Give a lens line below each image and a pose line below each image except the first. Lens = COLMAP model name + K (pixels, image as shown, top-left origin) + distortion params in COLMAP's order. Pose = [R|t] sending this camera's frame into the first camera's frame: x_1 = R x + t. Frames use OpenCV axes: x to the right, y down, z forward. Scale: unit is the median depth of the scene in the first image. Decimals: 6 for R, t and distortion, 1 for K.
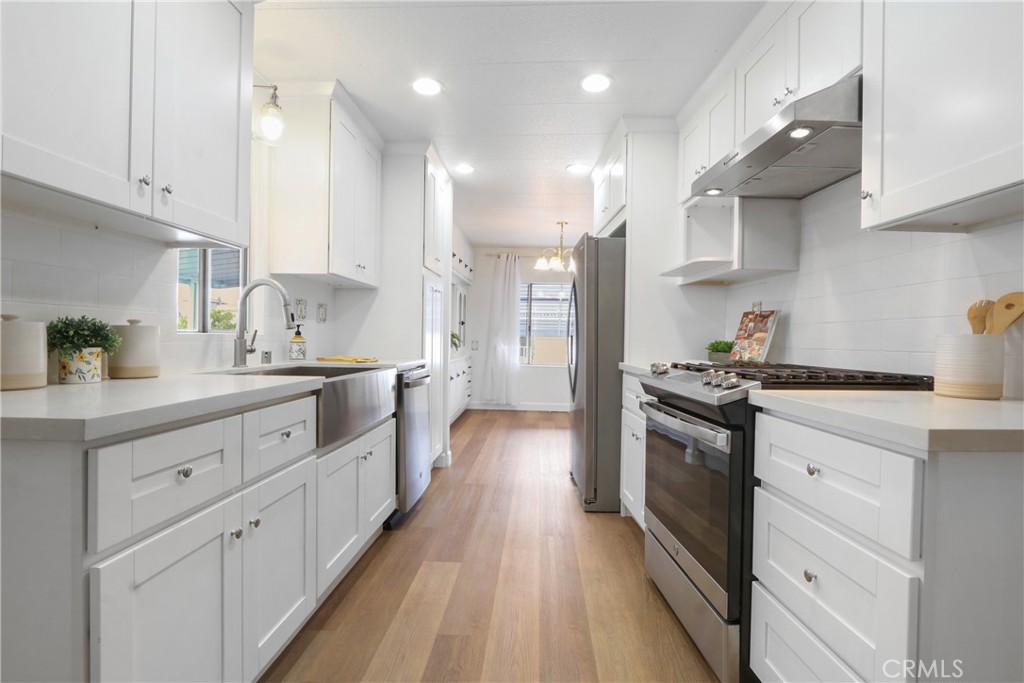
lens RADIAL K [[479.1, 0, 512.5], [0, 479.1, 338.9], [0, 0, 1]] dist [-0.015464, 0.001352]
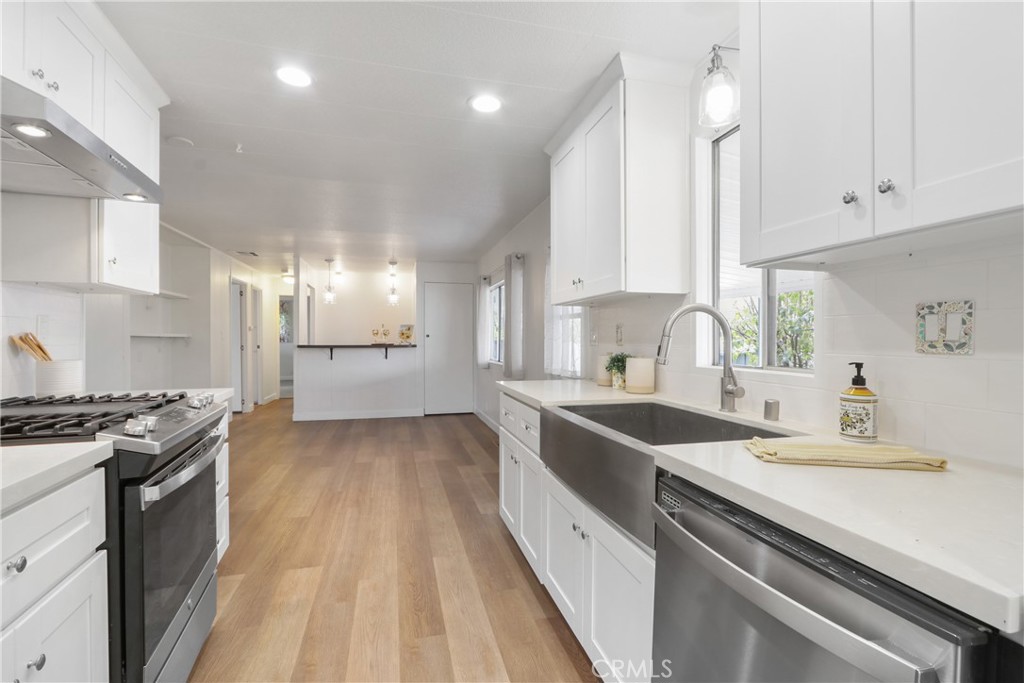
lens RADIAL K [[479.1, 0, 515.4], [0, 479.1, 342.7], [0, 0, 1]] dist [-0.015464, 0.001352]
pose [[-0.953781, -0.010008, -0.300337, 0.028597], [-0.015752, 0.999736, 0.016711, -0.081012], [0.300091, 0.020670, -0.953687, 2.093769]]
